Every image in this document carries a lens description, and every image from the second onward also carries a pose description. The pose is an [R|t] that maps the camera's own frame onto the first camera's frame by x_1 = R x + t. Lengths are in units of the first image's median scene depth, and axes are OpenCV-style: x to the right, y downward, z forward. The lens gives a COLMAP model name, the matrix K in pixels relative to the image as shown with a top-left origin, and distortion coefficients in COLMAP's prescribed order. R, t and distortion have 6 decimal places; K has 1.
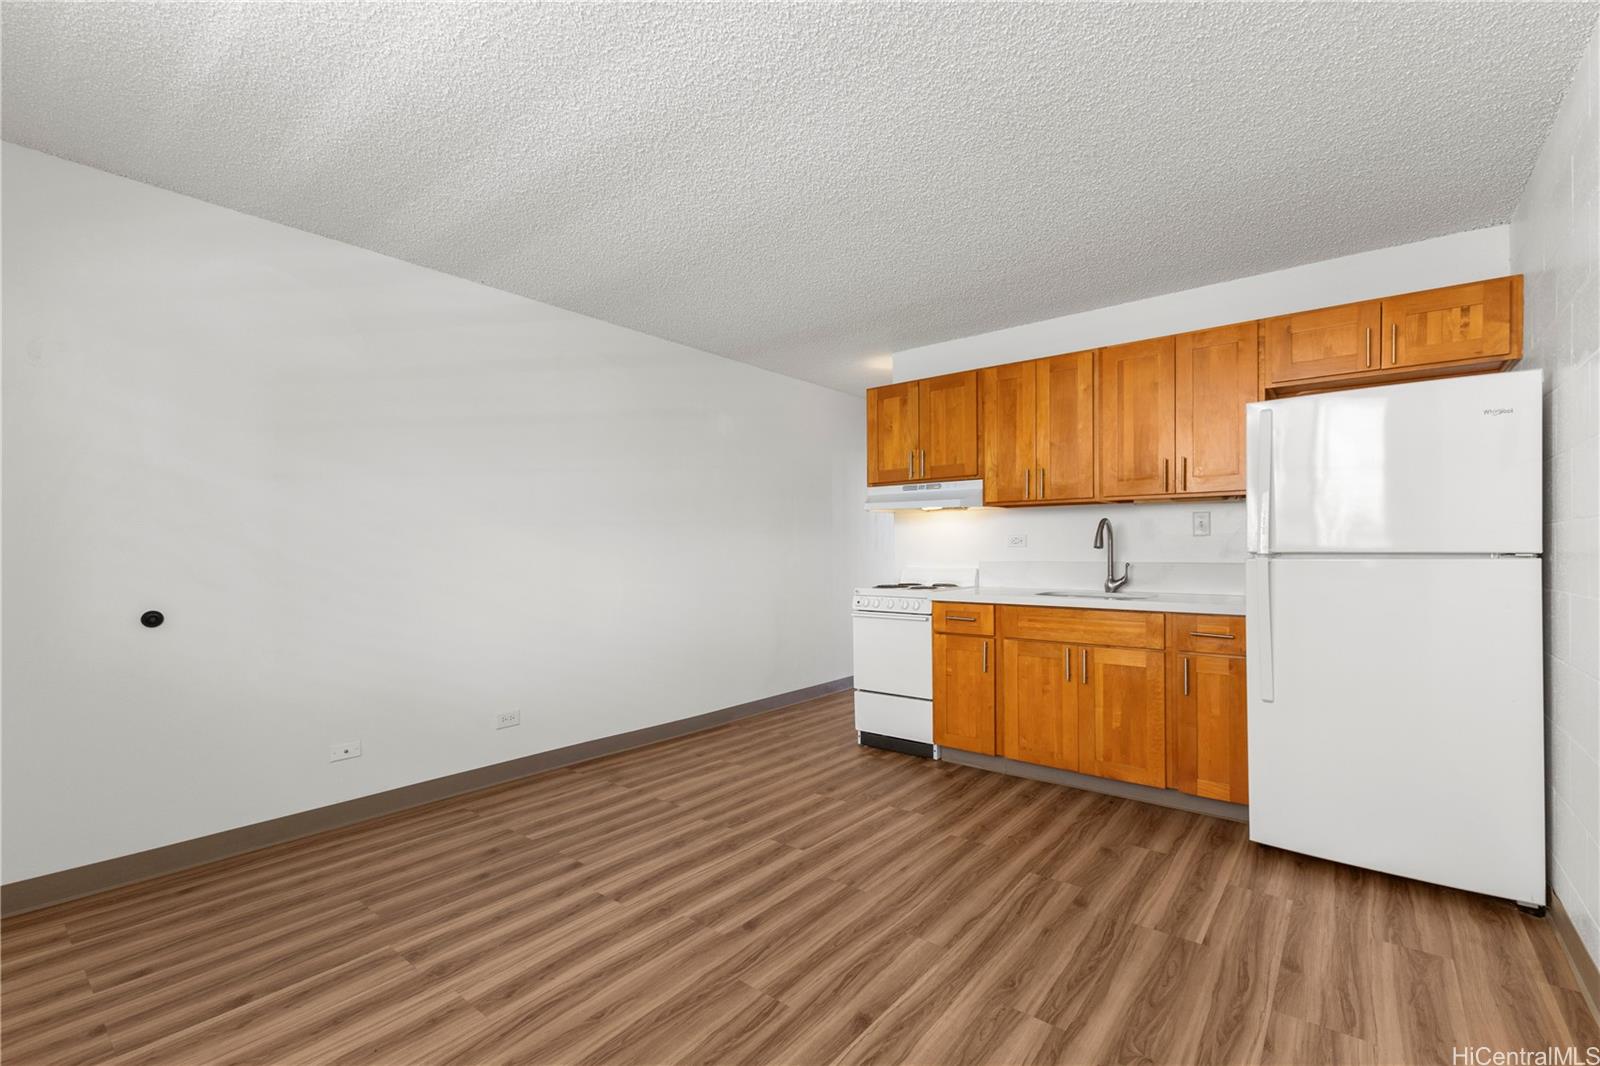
lens RADIAL K [[693.7, 0, 802.6], [0, 693.7, 538.3], [0, 0, 1]] dist [0.008698, -0.000382]
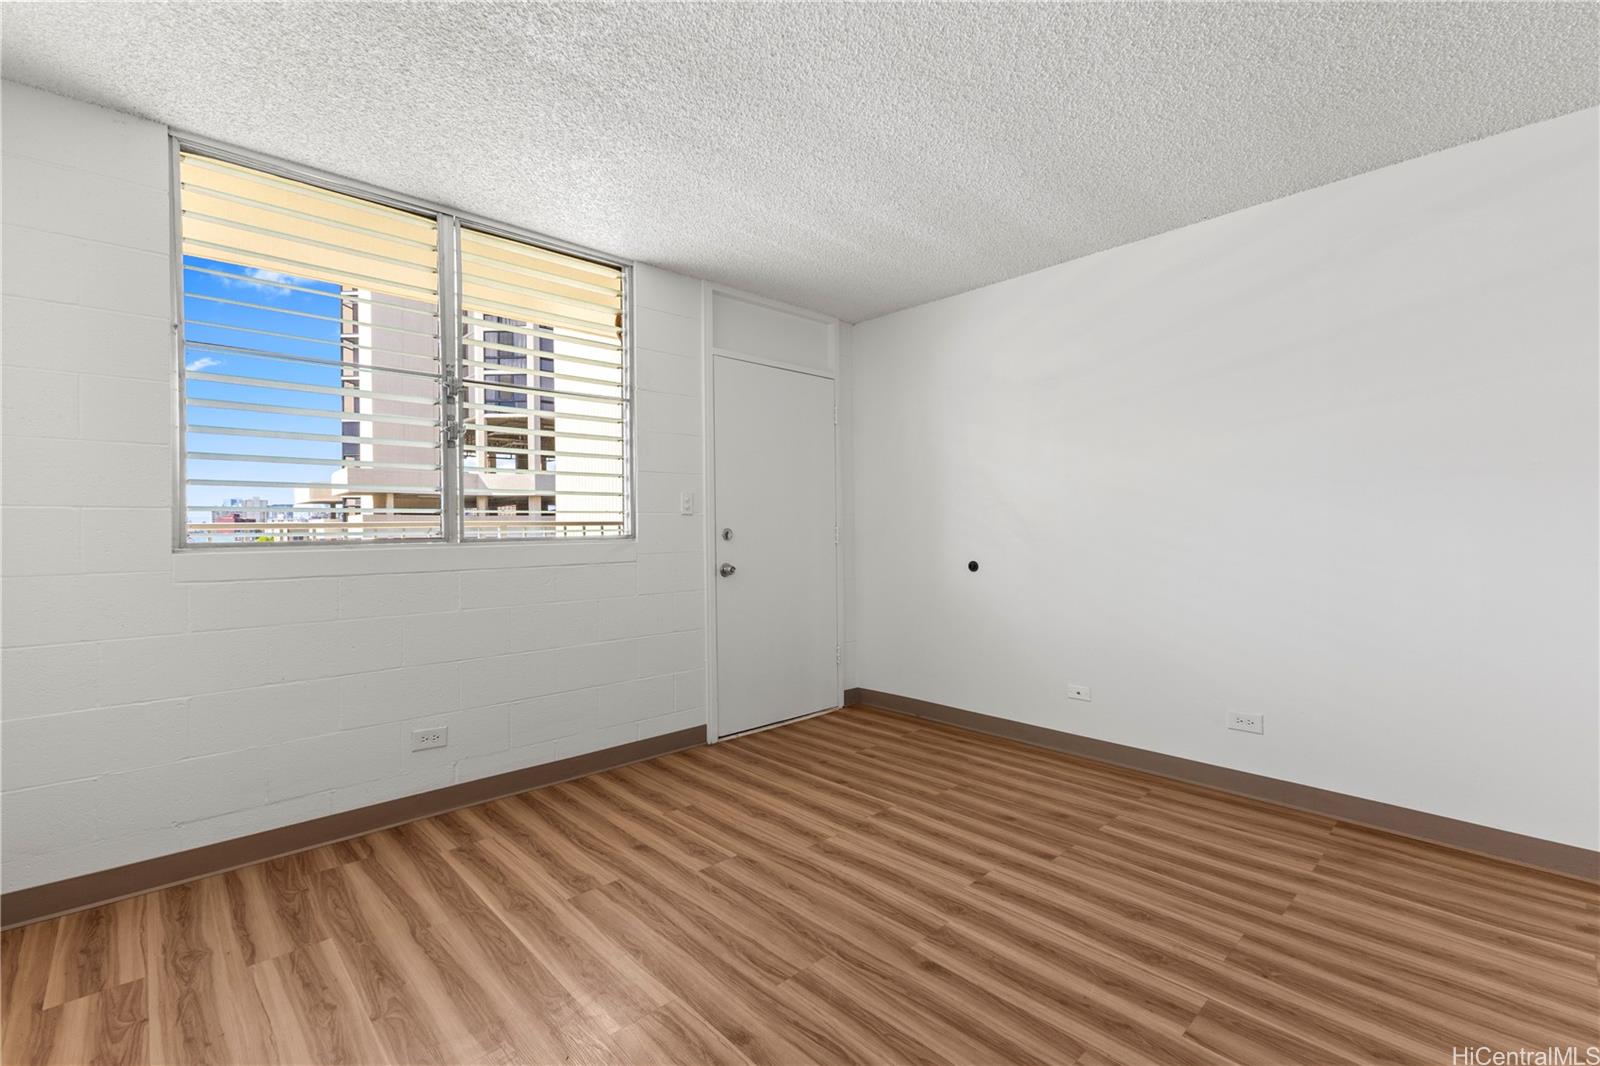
lens RADIAL K [[693.7, 0, 802.6], [0, 693.7, 538.3], [0, 0, 1]] dist [0.008698, -0.000382]
pose [[-0.133743, 0.017995, -0.990853, 0.527136], [0.026089, 0.999553, 0.014632, 0.015514], [0.990673, -0.023893, -0.134153, 0.665154]]
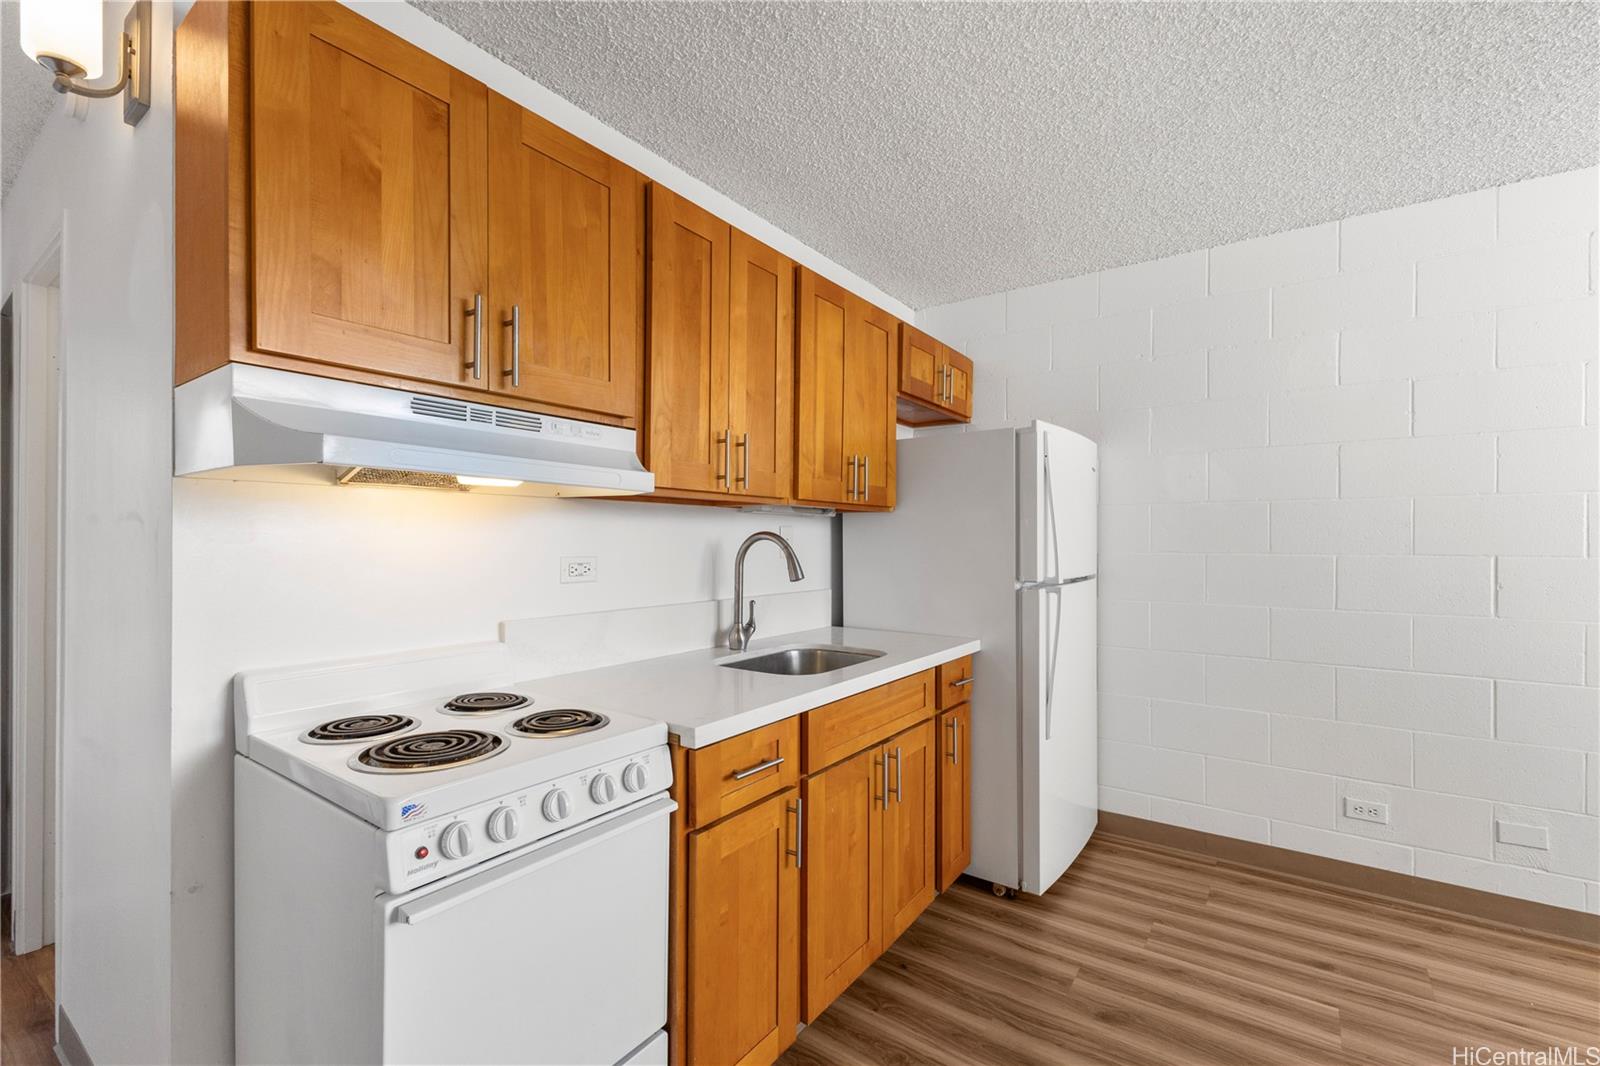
lens RADIAL K [[692.1, 0, 796.0], [0, 692.1, 534.8], [0, 0, 1]] dist [0.023956, -0.010864]
pose [[-0.055194, 0.009734, 0.998428, -0.220442], [-0.017584, 0.999788, -0.010720, -0.022343], [-0.998321, -0.018148, -0.055011, 1.170105]]
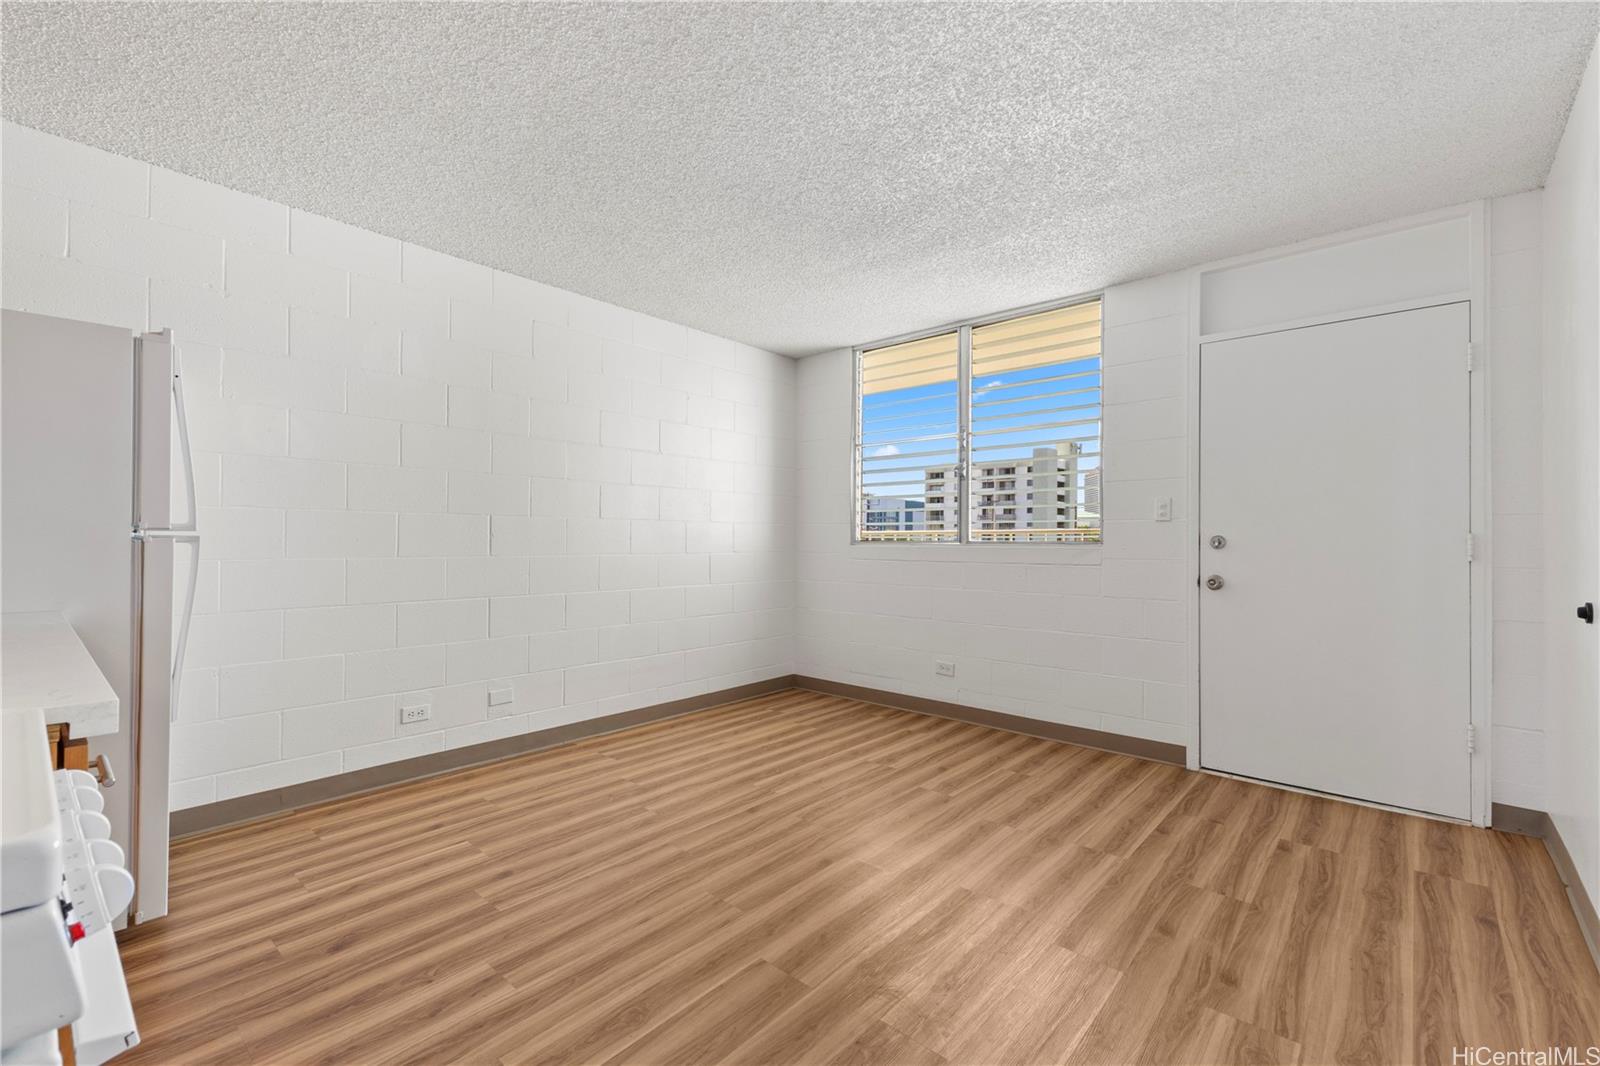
lens RADIAL K [[693.7, 0, 802.6], [0, 693.7, 538.3], [0, 0, 1]] dist [0.008698, -0.000382]
pose [[-0.998873, 0.001249, 0.047446, -0.062658], [0.000432, 0.999852, -0.017215, 0.035668], [-0.047461, -0.017175, -0.998725, 1.461091]]
